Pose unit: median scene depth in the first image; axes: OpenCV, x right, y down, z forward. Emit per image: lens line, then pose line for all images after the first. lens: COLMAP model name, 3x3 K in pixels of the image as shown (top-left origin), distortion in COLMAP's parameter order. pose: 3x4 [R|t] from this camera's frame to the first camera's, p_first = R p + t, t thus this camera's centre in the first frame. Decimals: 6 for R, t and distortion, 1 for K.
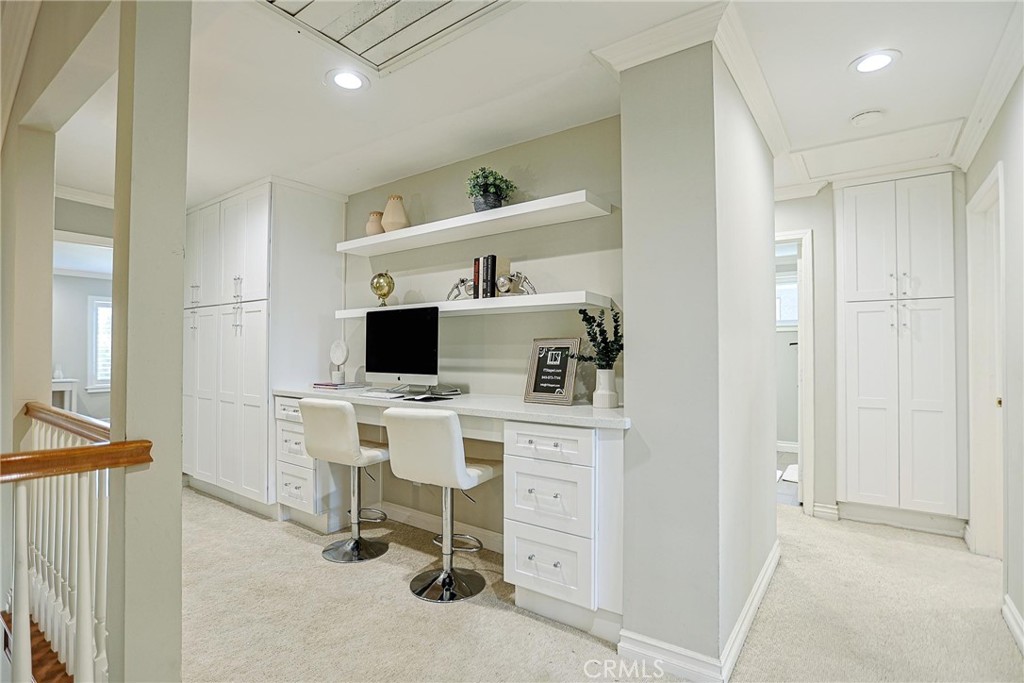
lens RADIAL K [[500.3, 0, 508.7], [0, 500.3, 340.7], [0, 0, 1]] dist [-0.034649, 0.004637]
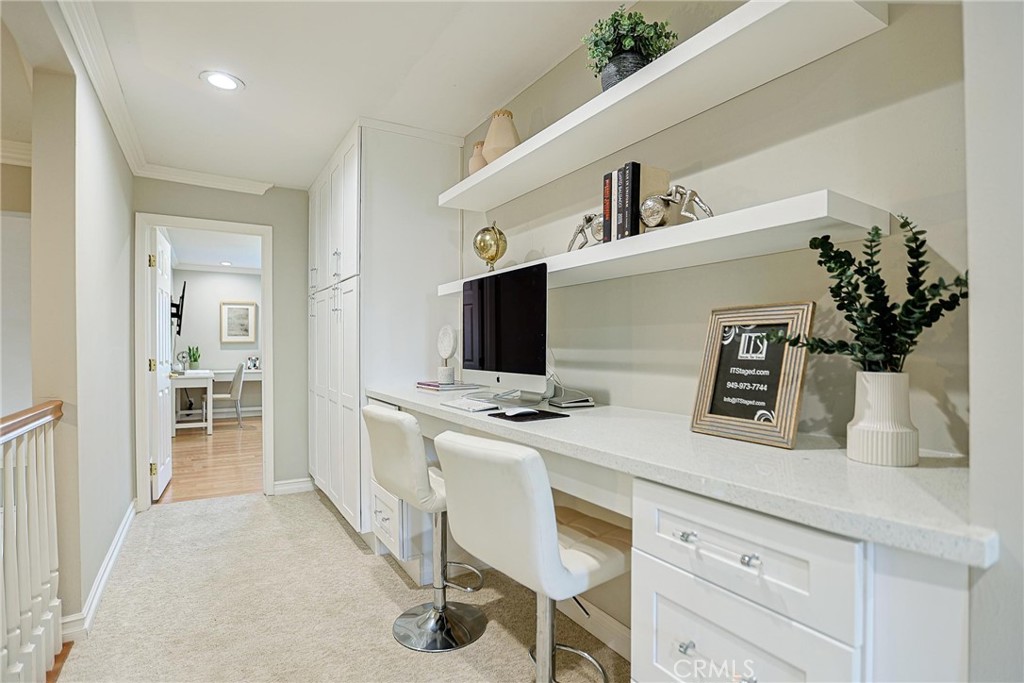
lens RADIAL K [[500.3, 0, 515.3], [0, 500.3, 345.2], [0, 0, 1]] dist [-0.034649, 0.004637]
pose [[0.923568, -0.003900, -0.383415, 0.057661], [0.012436, 0.999727, 0.019785, 0.019817], [0.383233, -0.023041, 0.923364, 0.431525]]
